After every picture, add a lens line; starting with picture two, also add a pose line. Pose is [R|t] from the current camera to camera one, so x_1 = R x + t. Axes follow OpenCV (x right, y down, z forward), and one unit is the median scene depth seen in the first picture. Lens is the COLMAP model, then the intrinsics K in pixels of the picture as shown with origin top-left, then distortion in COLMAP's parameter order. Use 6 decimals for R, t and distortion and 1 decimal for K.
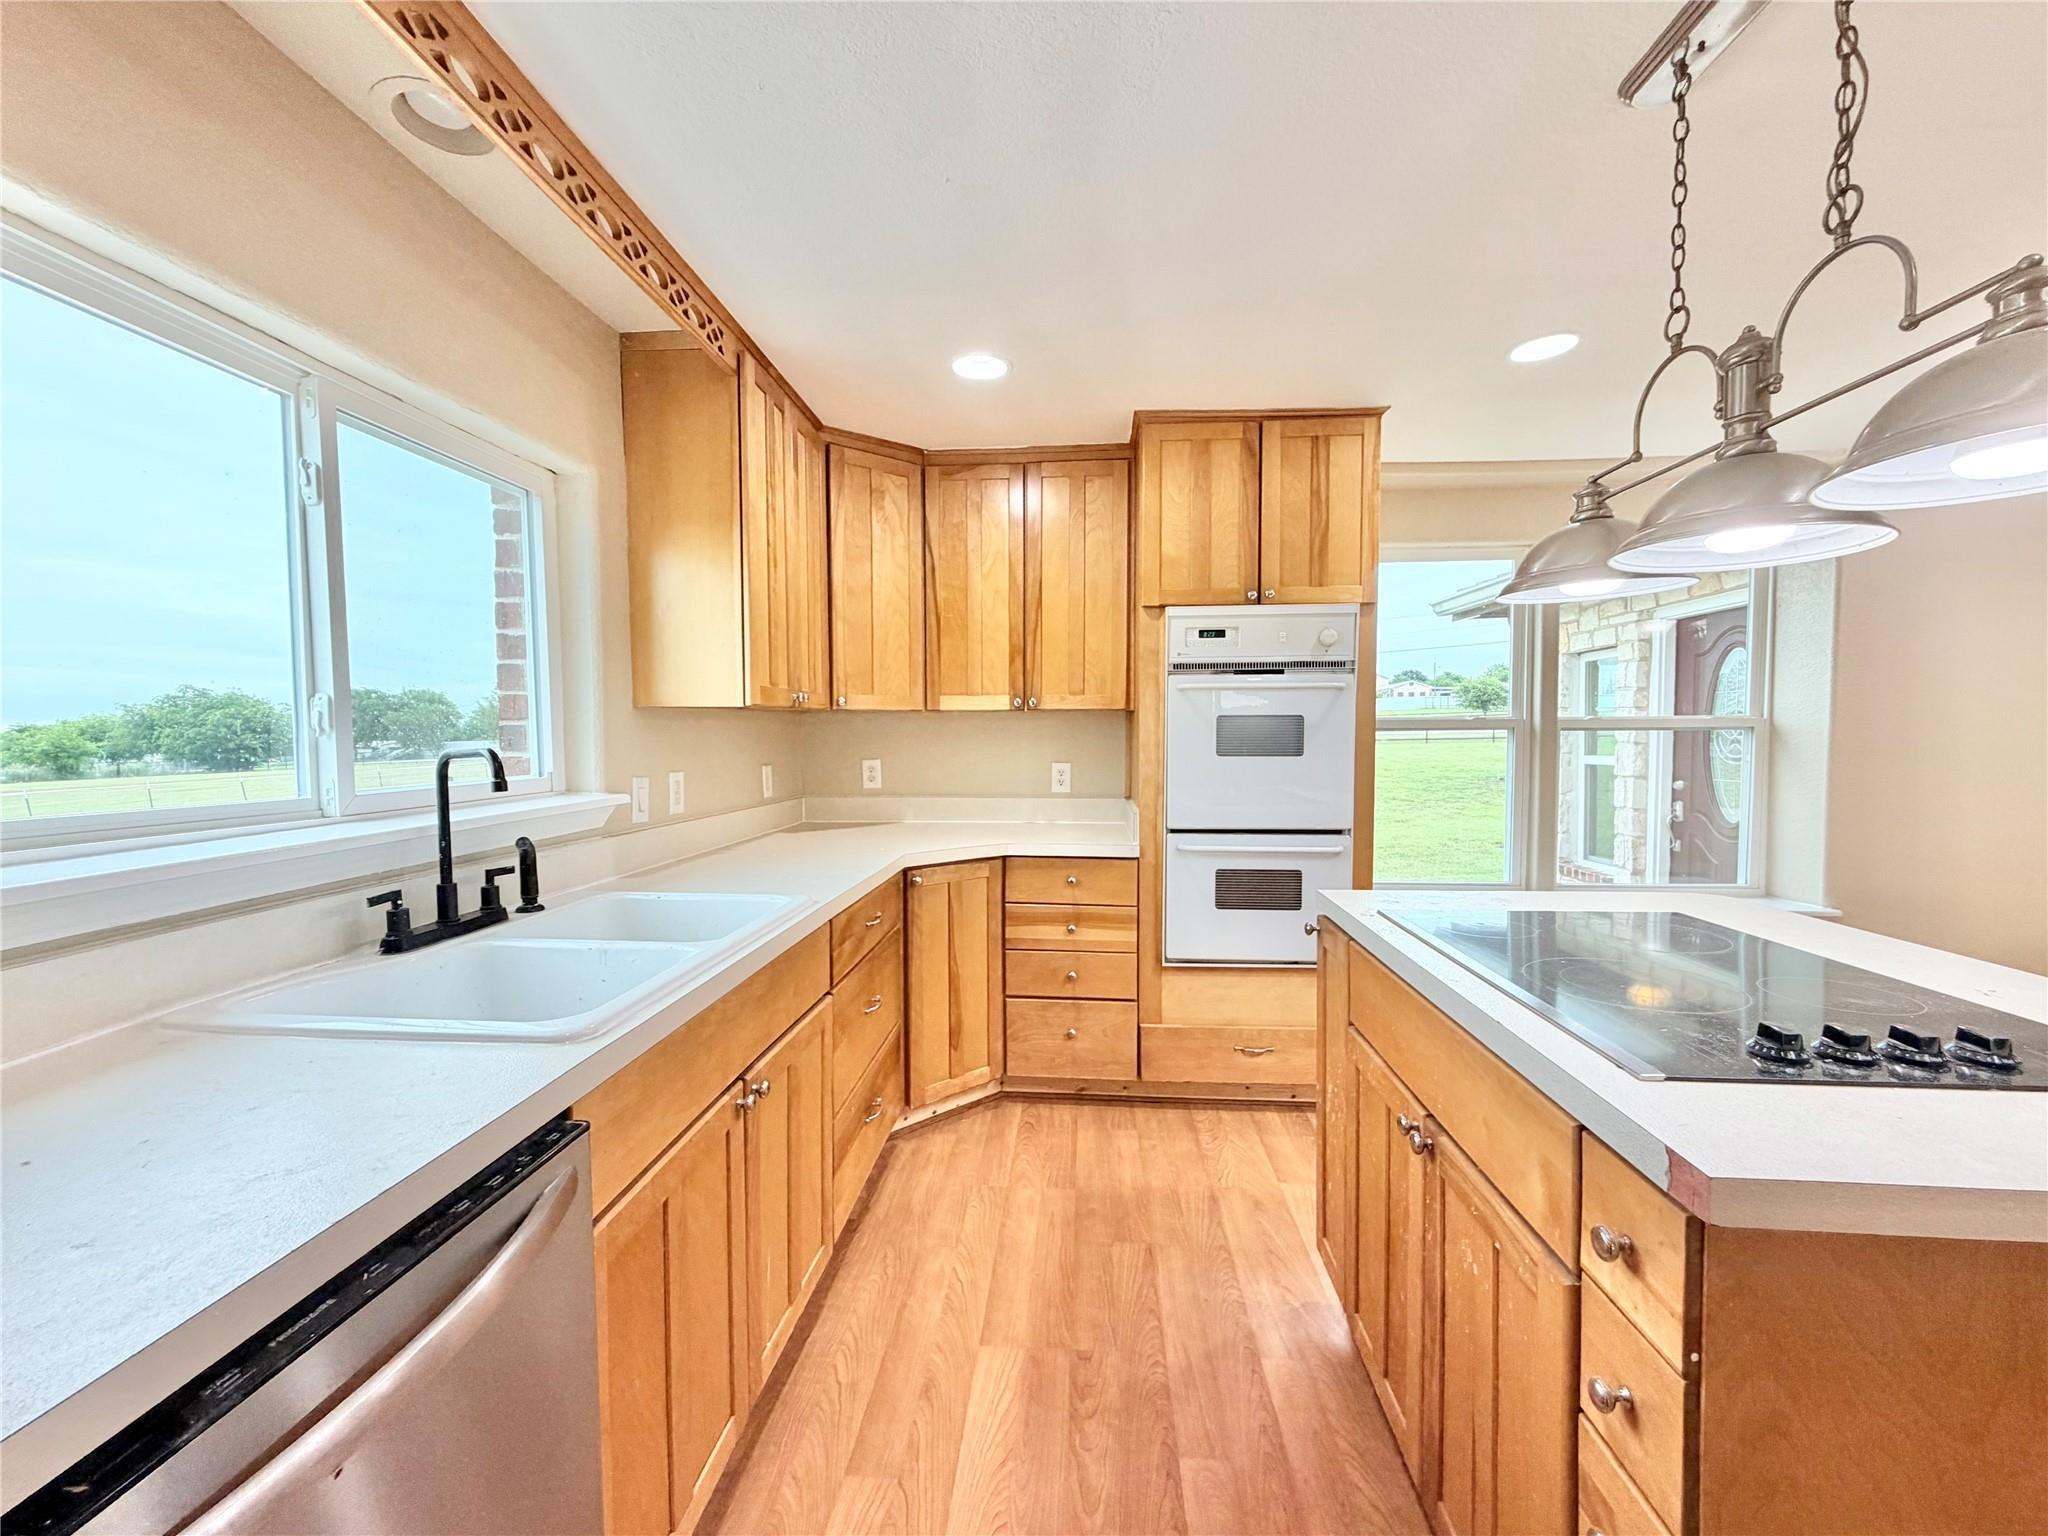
lens RADIAL K [[814.4, 0, 1024.0], [0, 814.4, 768.0], [0, 0, 1]] dist [0.000108, 0.000254]
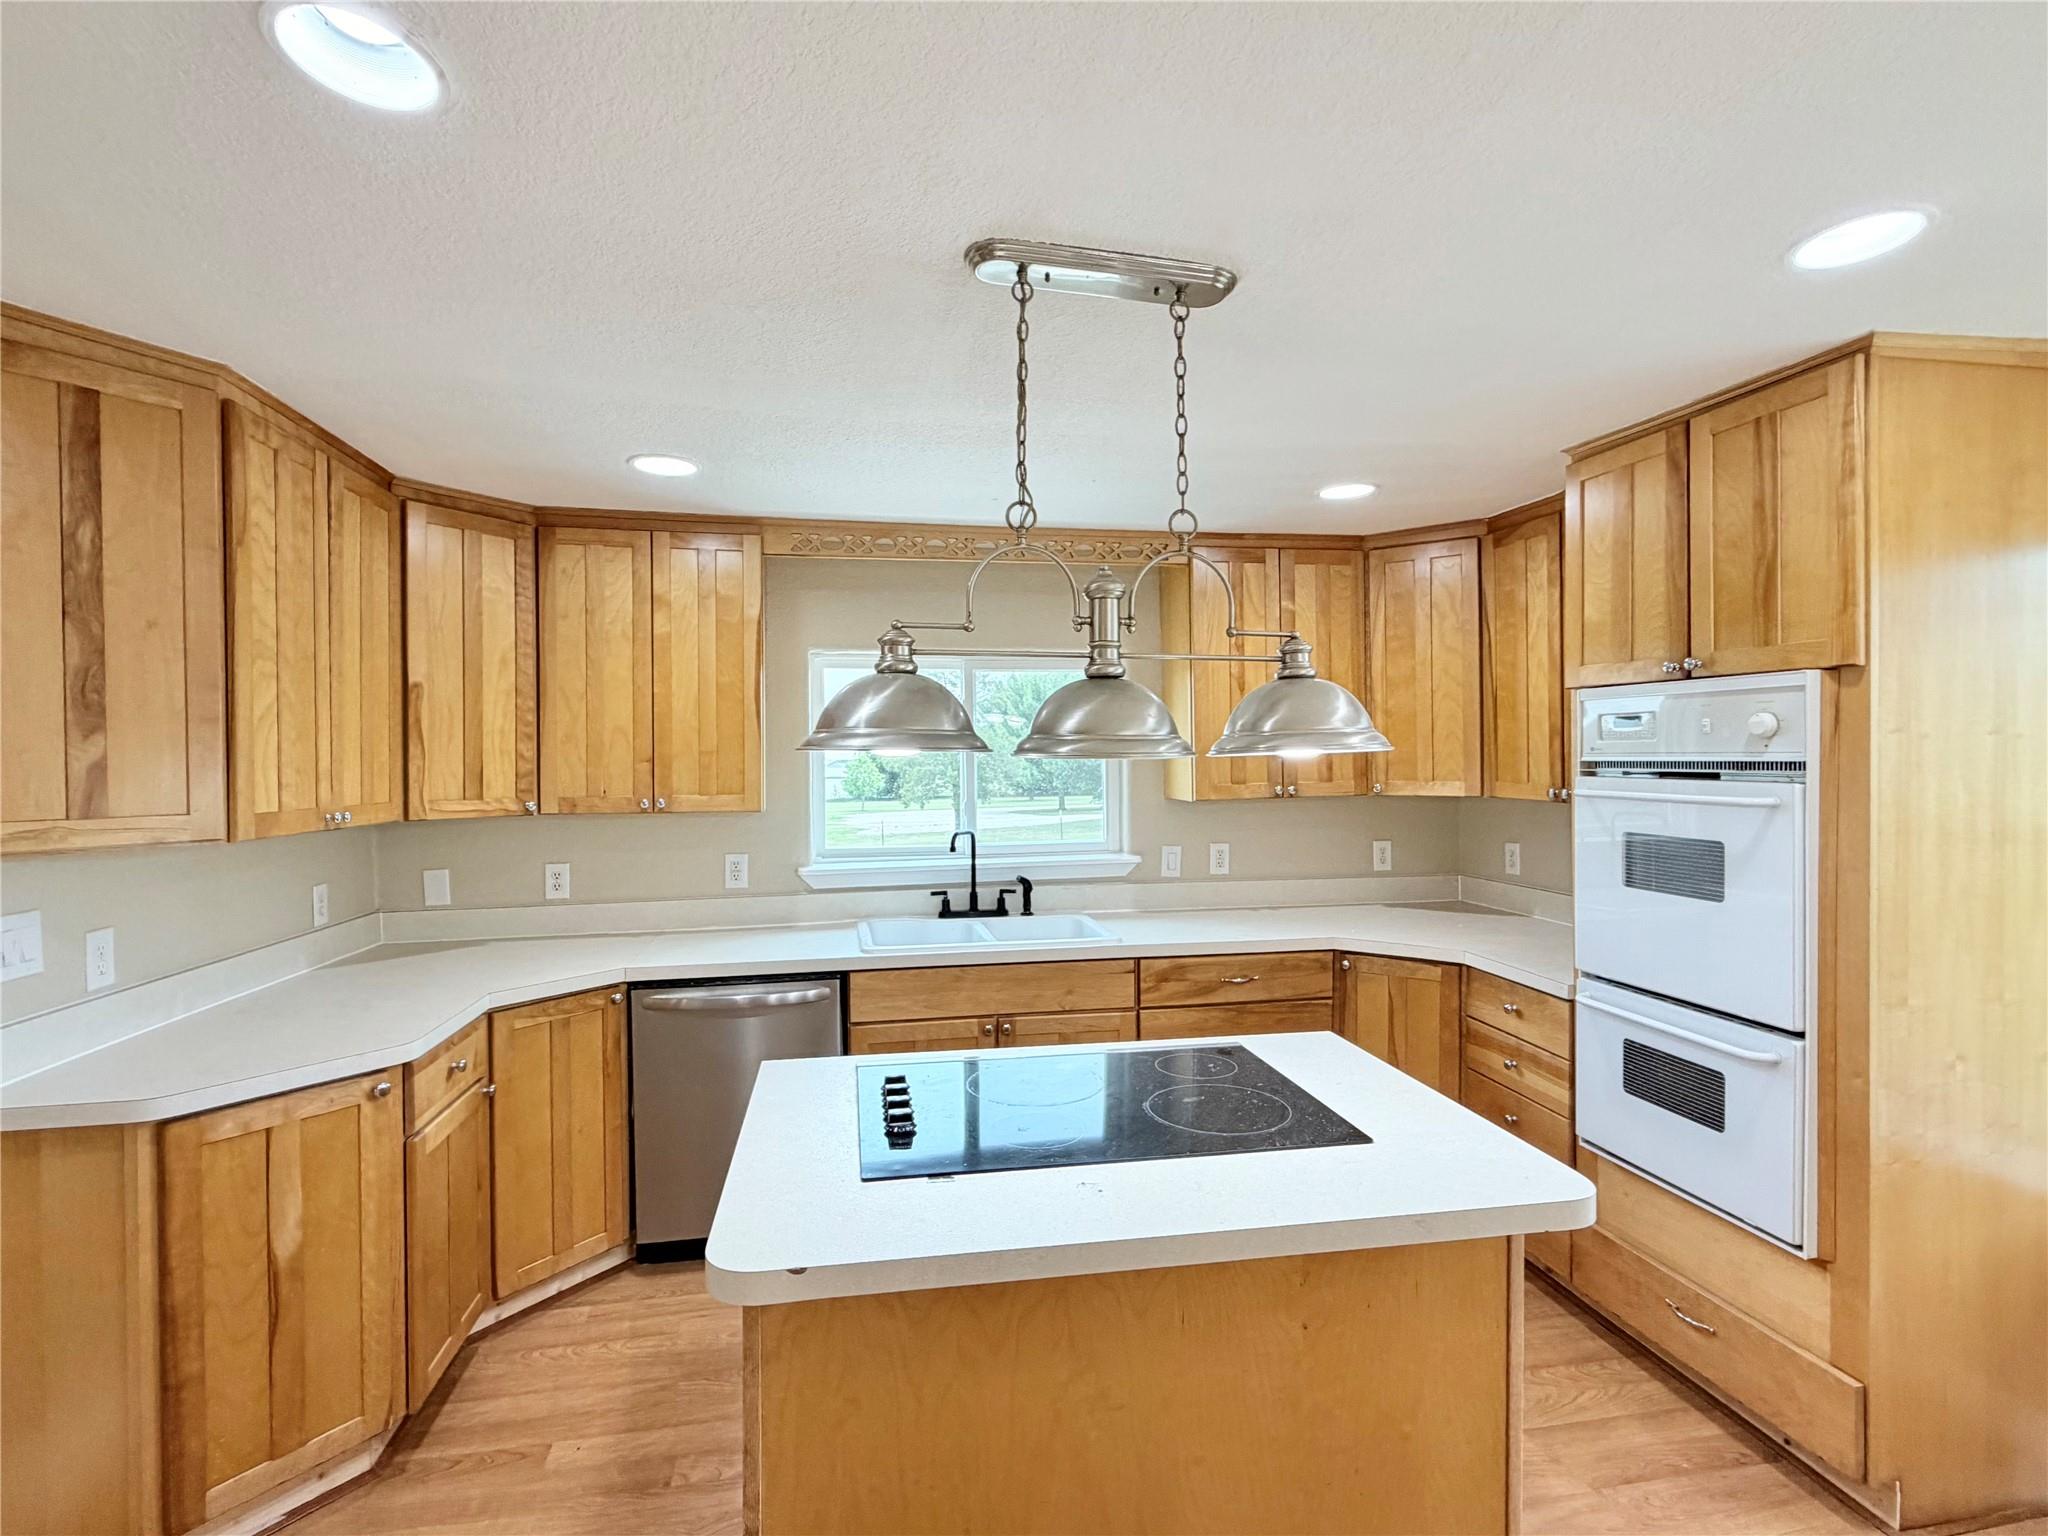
lens RADIAL K [[995.9, 0, 1024.0], [0, 995.9, 768.0], [0, 0, 1]] dist [0.003330, -0.000678]
pose [[0.266706, 0.020012, -0.963570, 0.971795], [-0.034243, 0.999350, 0.011277, -0.115040], [0.963169, 0.029988, 0.267218, 0.223477]]
